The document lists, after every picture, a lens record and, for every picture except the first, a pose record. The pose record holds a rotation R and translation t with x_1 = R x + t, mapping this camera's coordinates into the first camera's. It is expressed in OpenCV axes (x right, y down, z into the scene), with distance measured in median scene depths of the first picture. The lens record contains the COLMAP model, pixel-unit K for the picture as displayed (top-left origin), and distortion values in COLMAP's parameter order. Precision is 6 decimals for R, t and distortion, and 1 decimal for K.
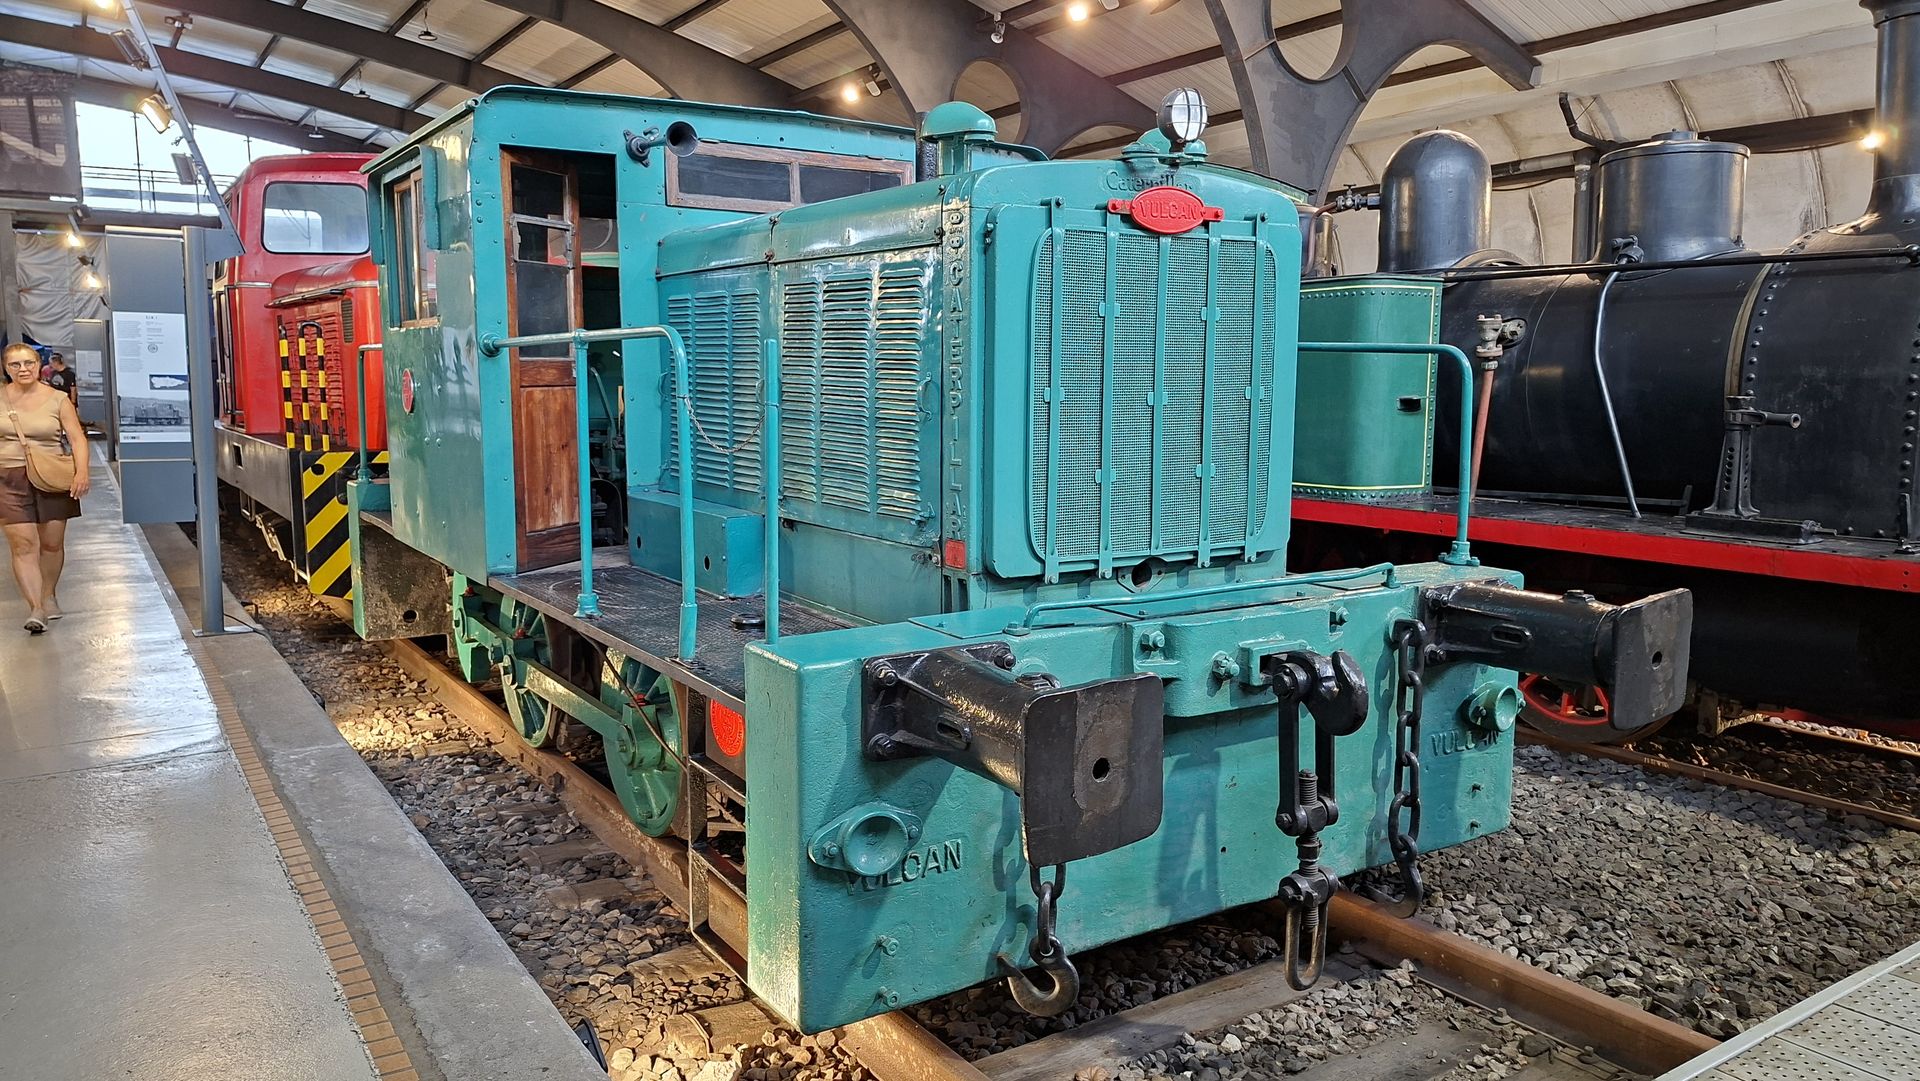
lens RADIAL K [[1322.1, 0, 960.0], [0, 1322.1, 540.5], [0, 0, 1]] dist [0.004900, -0.006928]
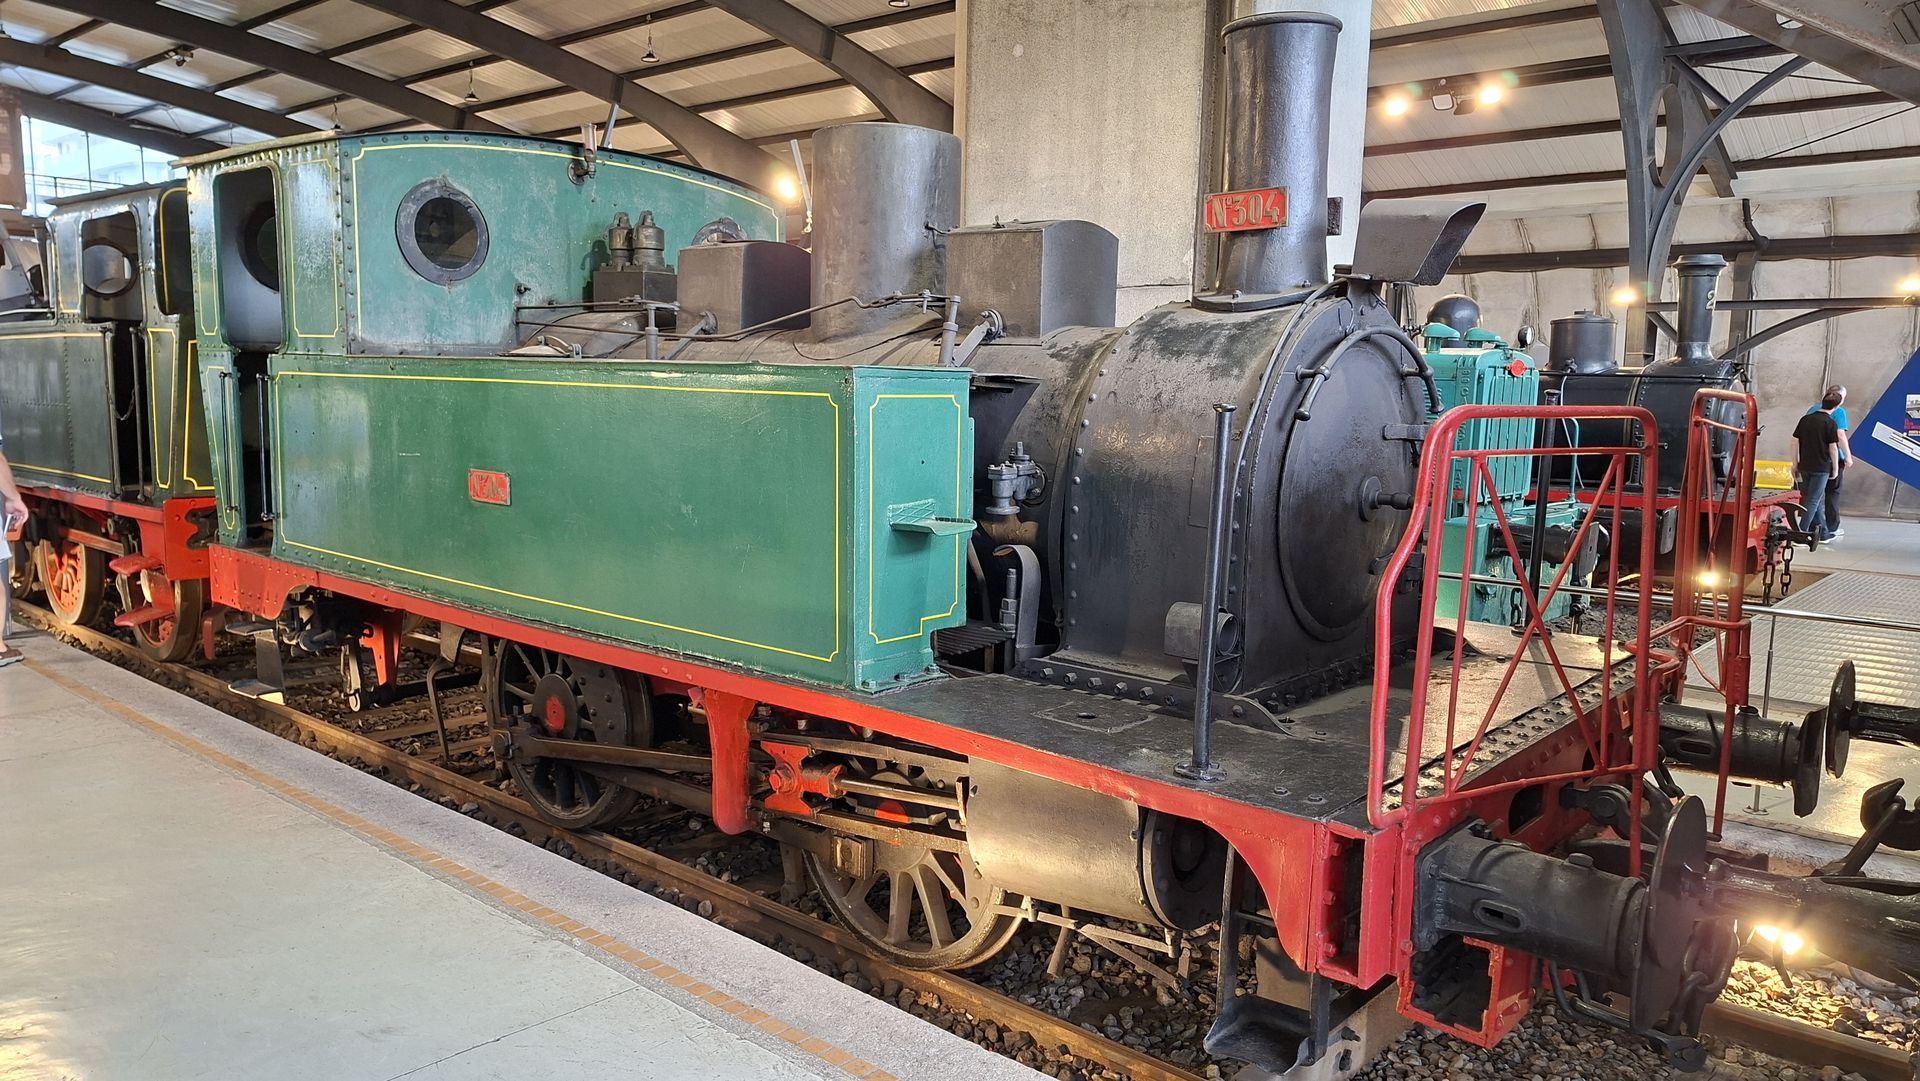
lens RADIAL K [[1322.1, 0, 960.0], [0, 1322.1, 540.5], [0, 0, 1]] dist [0.004900, -0.006928]
pose [[0.963307, -0.010563, 0.268193, -0.640707], [0.012025, 0.999920, -0.003809, 0.037862], [-0.268131, 0.006894, 0.963358, -0.497533]]
